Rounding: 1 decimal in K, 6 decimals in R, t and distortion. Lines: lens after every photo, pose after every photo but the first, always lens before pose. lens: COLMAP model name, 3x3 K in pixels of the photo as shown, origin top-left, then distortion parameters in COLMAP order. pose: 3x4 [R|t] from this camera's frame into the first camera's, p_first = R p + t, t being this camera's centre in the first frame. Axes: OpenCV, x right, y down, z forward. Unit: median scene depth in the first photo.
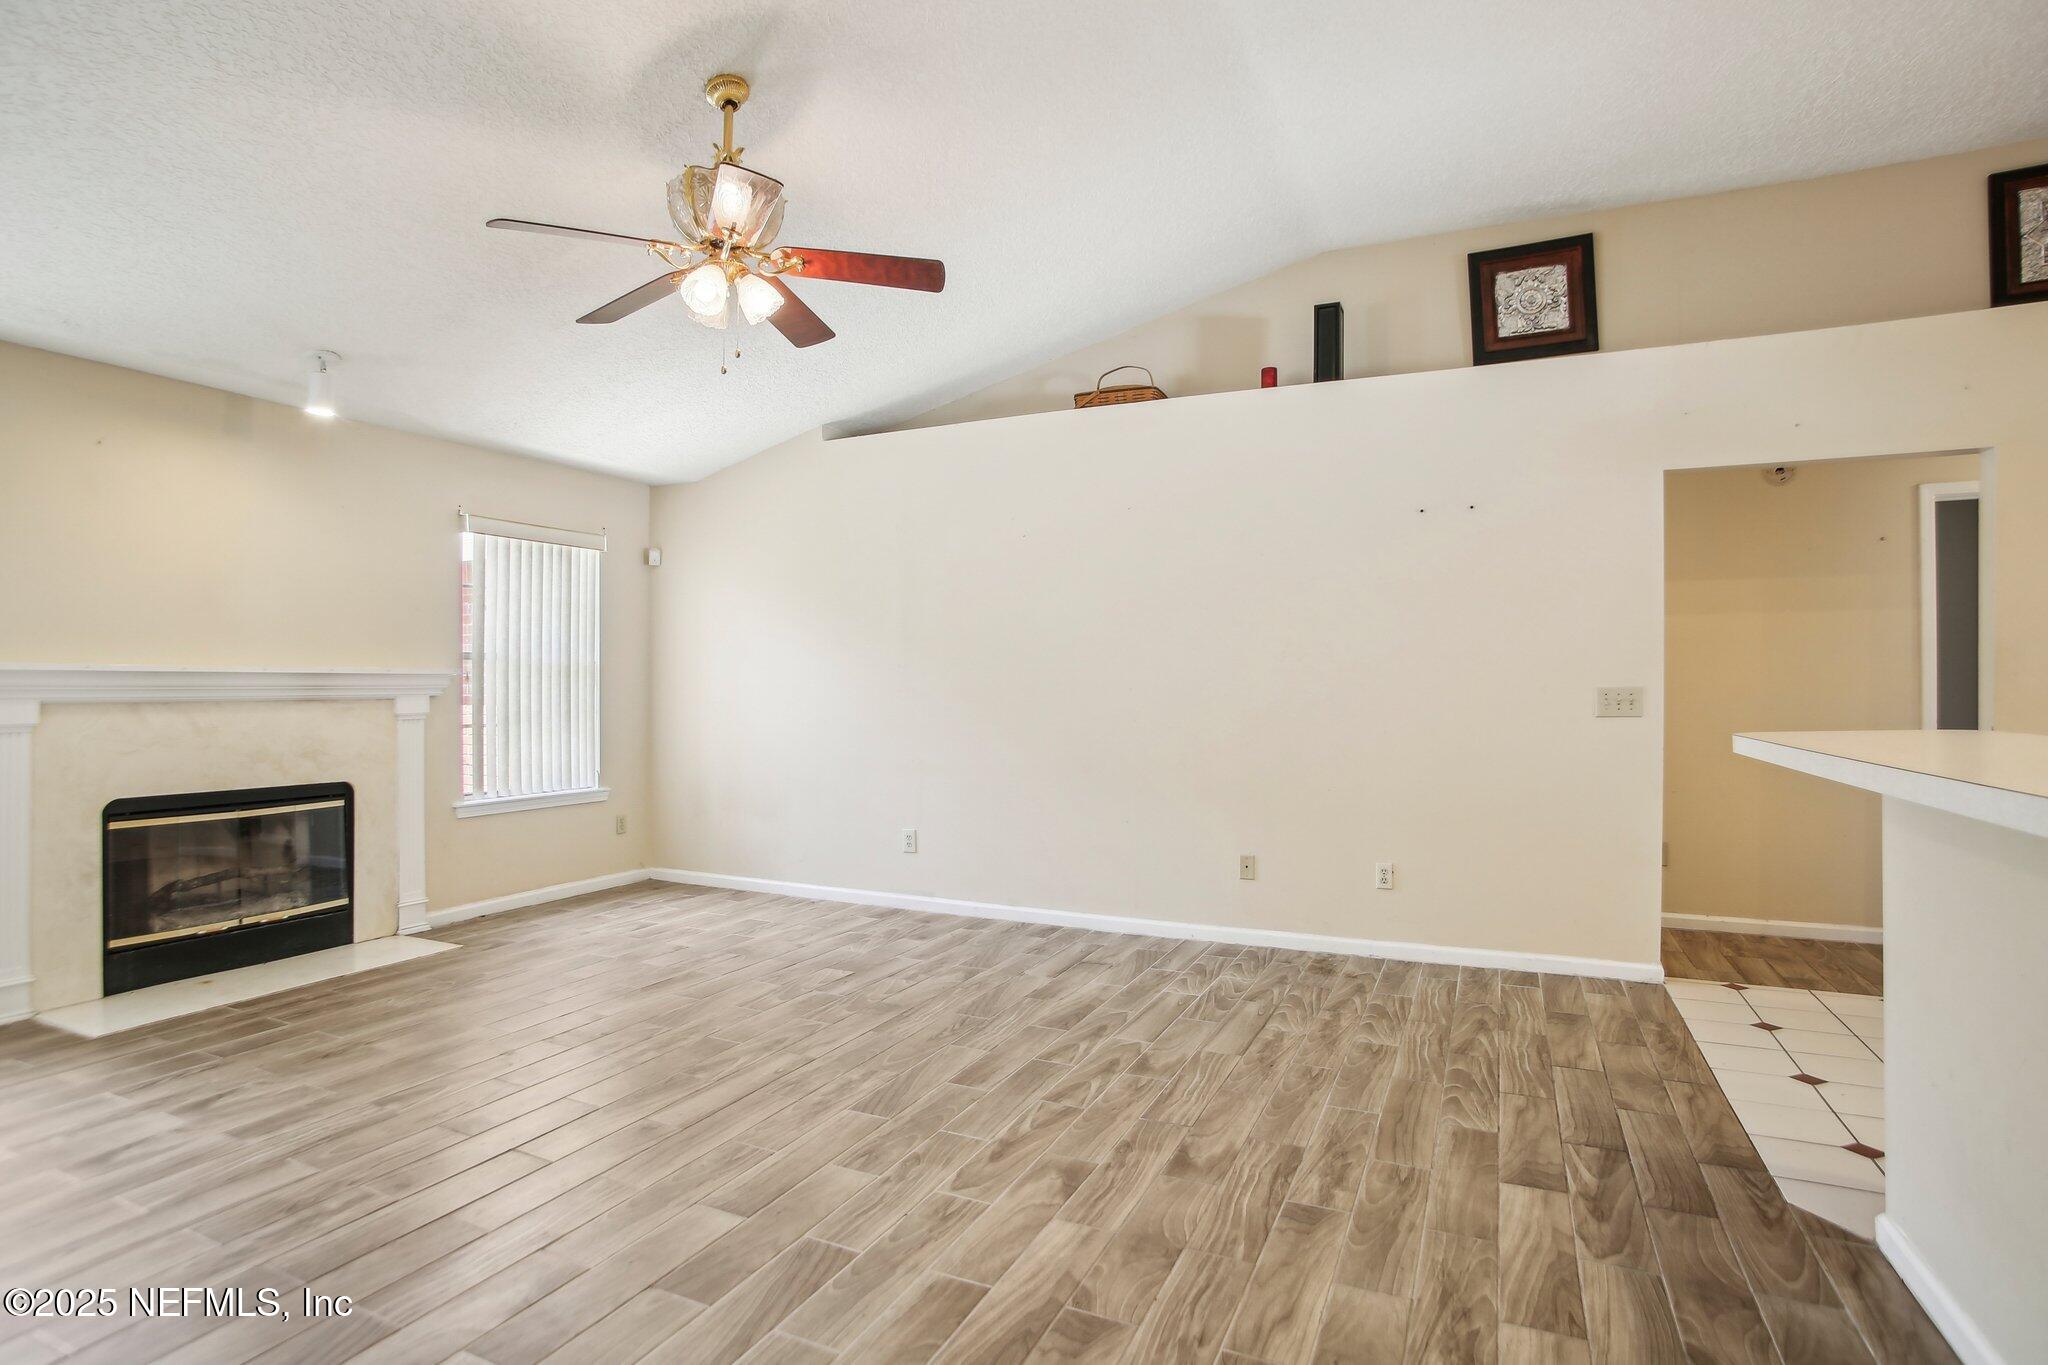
lens RADIAL K [[1035.6, 0, 1013.4], [0, 1035.6, 686.1], [0, 0, 1]] dist [-0.063487, 0.025139]
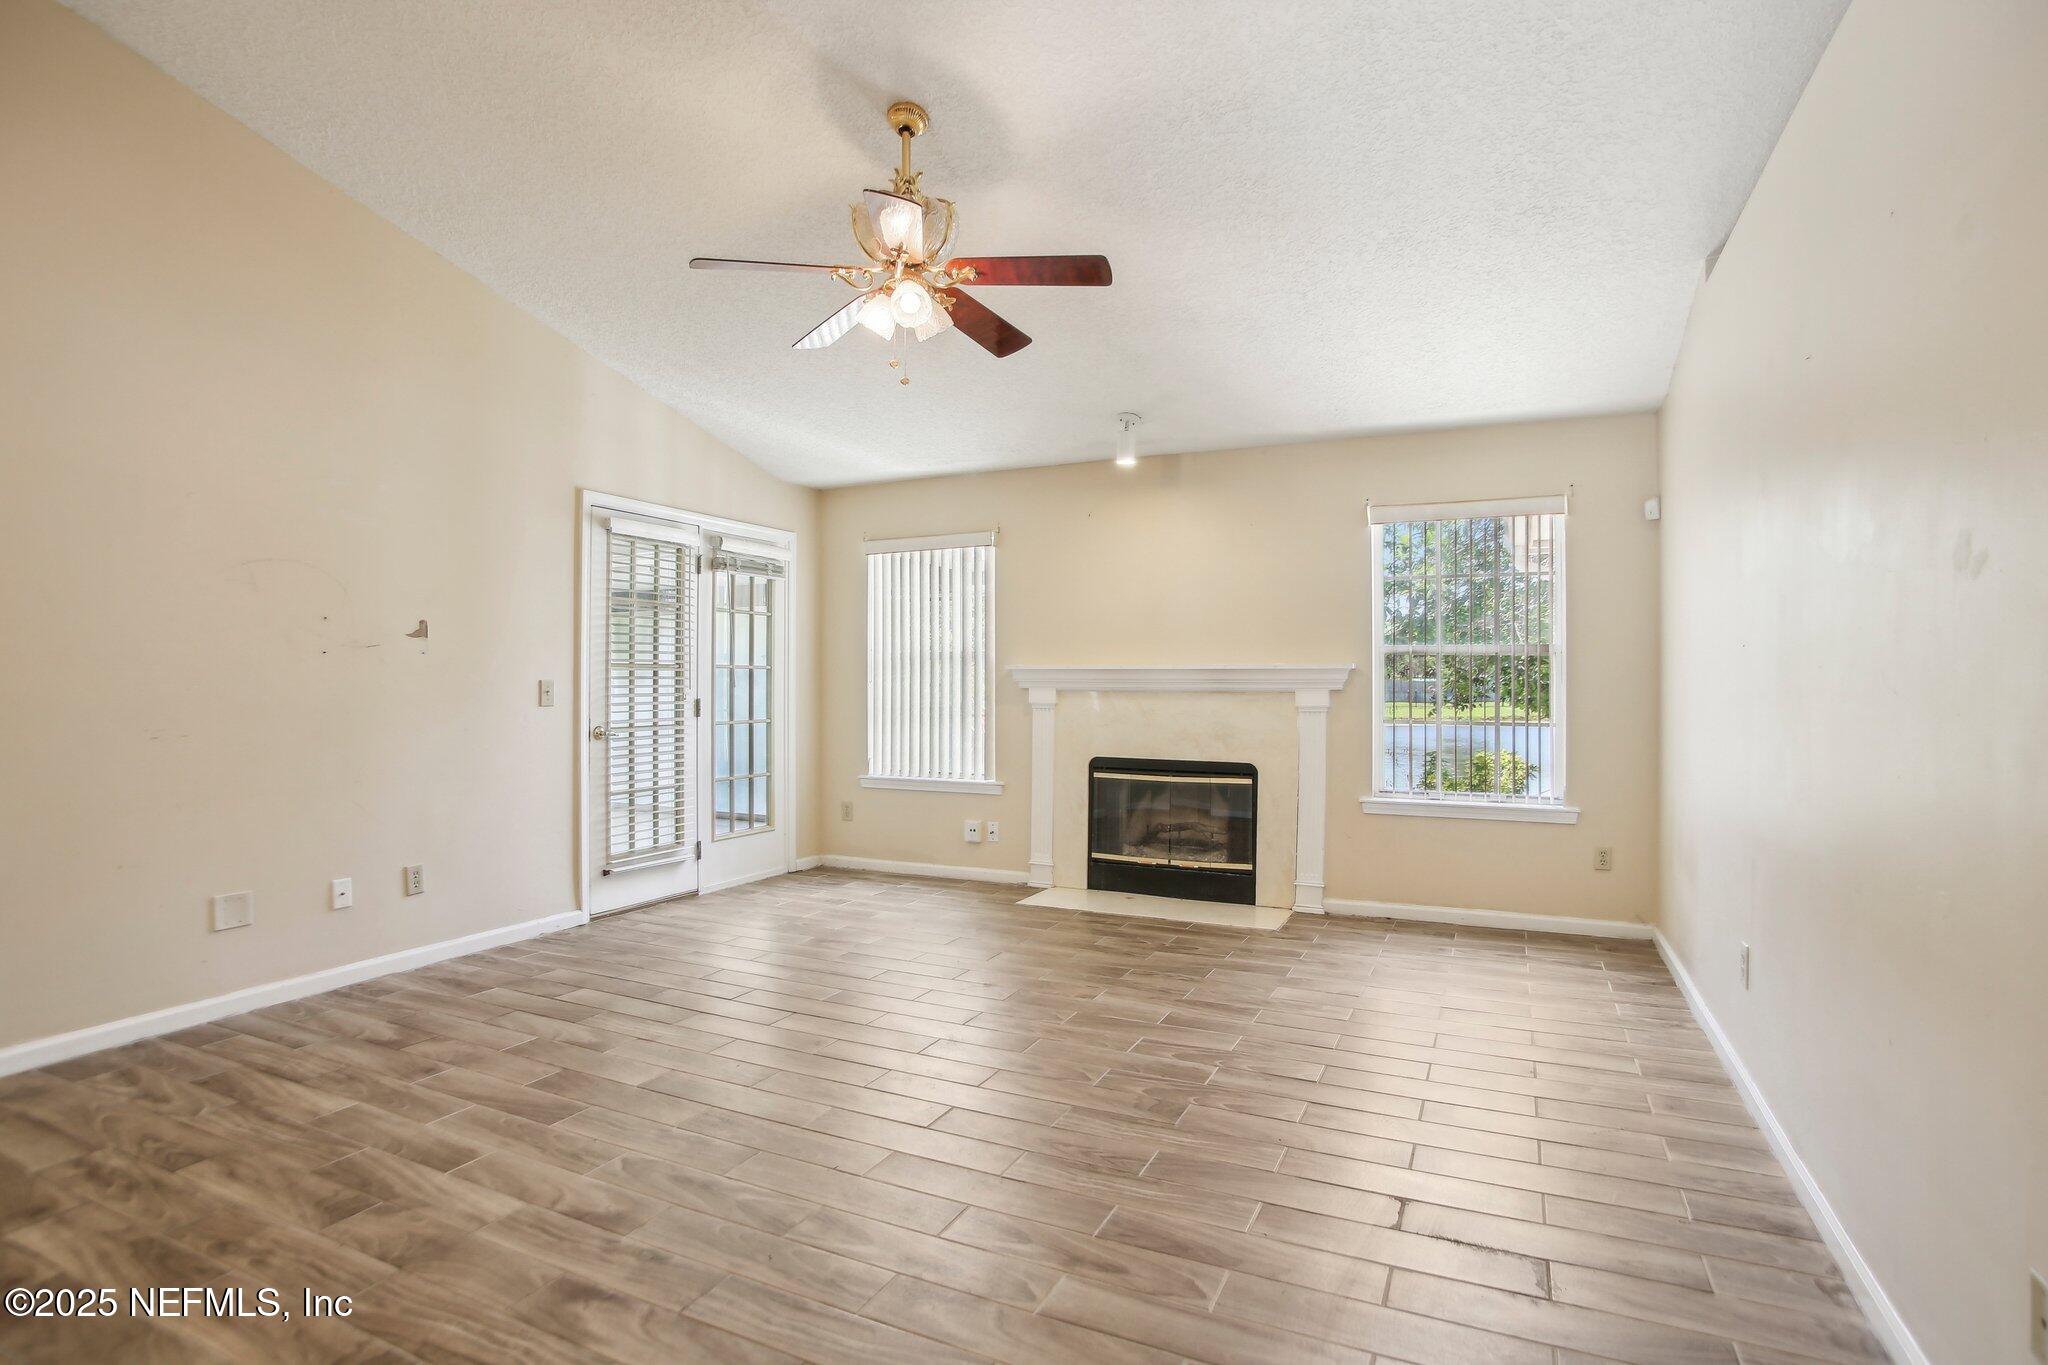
lens RADIAL K [[1035.6, 0, 1018.1], [0, 1035.6, 690.9], [0, 0, 1]] dist [-0.063487, 0.025139]
pose [[-0.012645, 0.009403, -0.999876, 0.628732], [-0.001604, 0.999954, 0.009424, 0.002097], [0.999919, 0.001723, -0.012629, 0.915882]]
